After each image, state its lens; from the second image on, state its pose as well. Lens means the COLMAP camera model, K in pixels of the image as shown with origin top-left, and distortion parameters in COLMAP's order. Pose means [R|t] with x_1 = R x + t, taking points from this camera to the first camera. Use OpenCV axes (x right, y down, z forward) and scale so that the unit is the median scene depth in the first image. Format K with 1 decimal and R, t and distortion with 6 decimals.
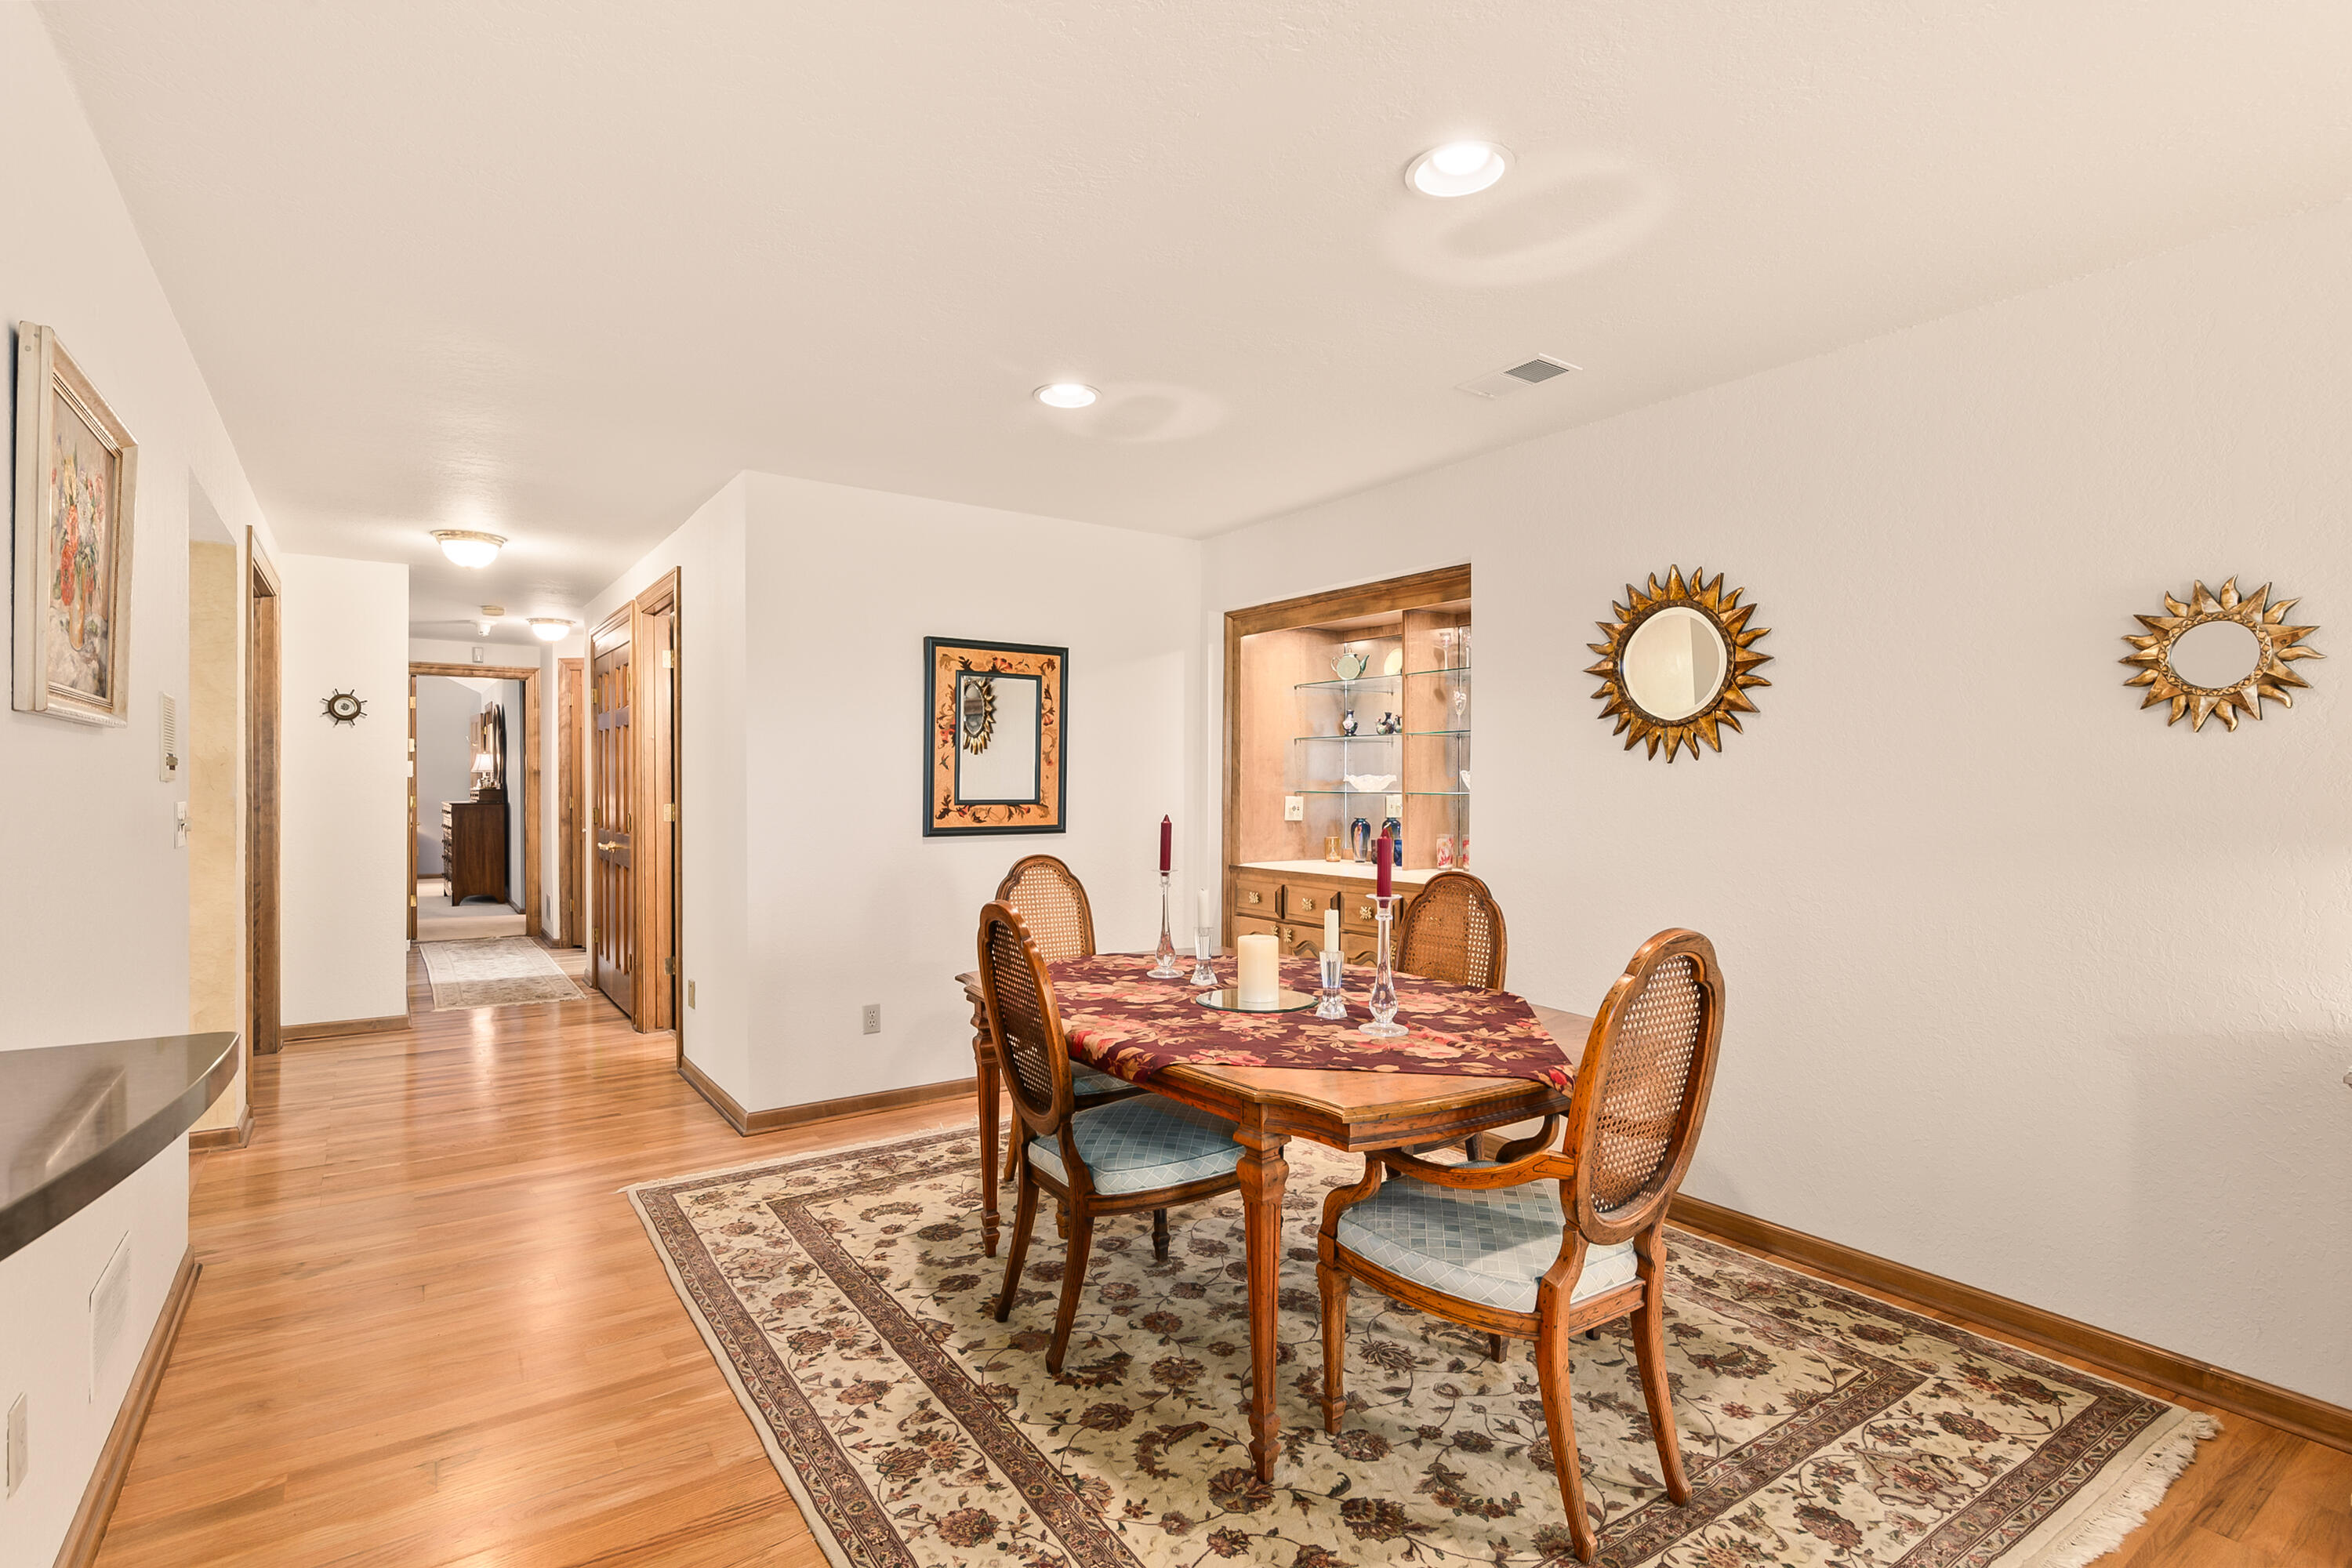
lens RADIAL K [[1122.1, 0, 1176.4], [0, 1122.1, 795.6], [0, 0, 1]] dist [0.004350, 0.000060]
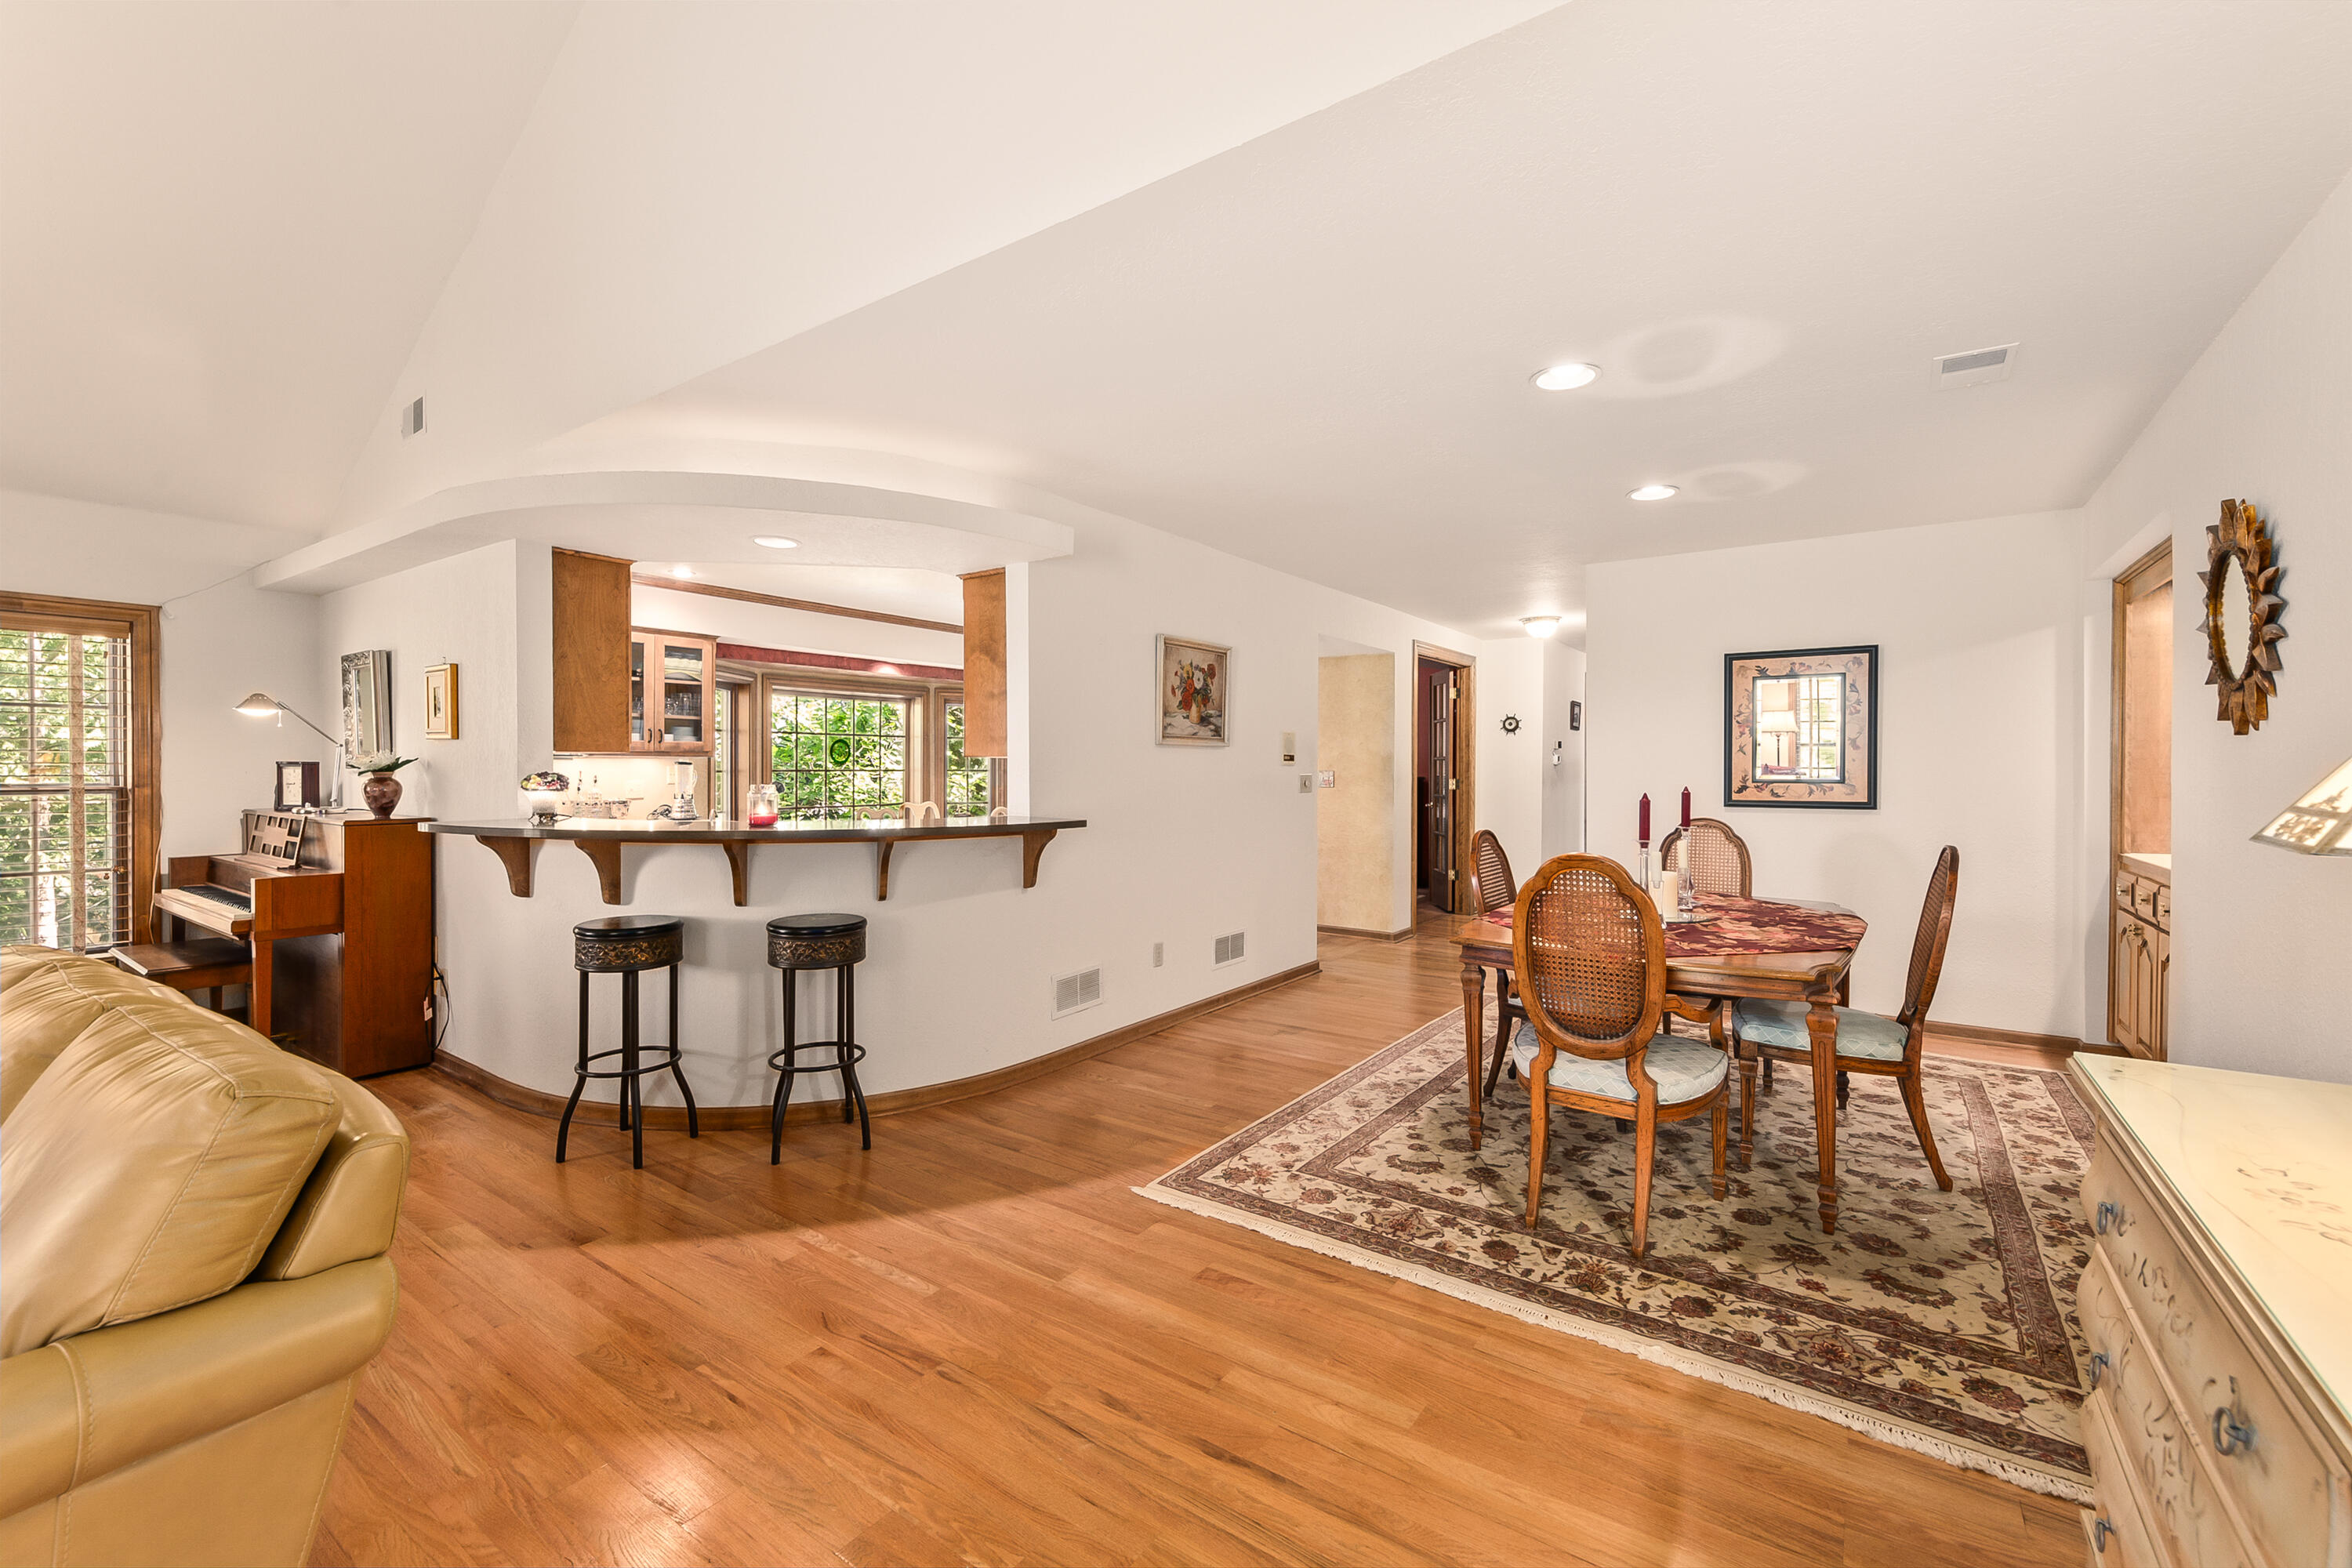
lens RADIAL K [[983.5, 0, 1173.7], [0, 983.5, 775.3], [0, 0, 1]] dist [-0.000861, -0.000095]
pose [[0.338465, 0.003678, -0.940972, 1.180376], [-0.010484, 0.999945, 0.000137, 0.012644], [0.940920, 0.009819, 0.338485, 0.004973]]
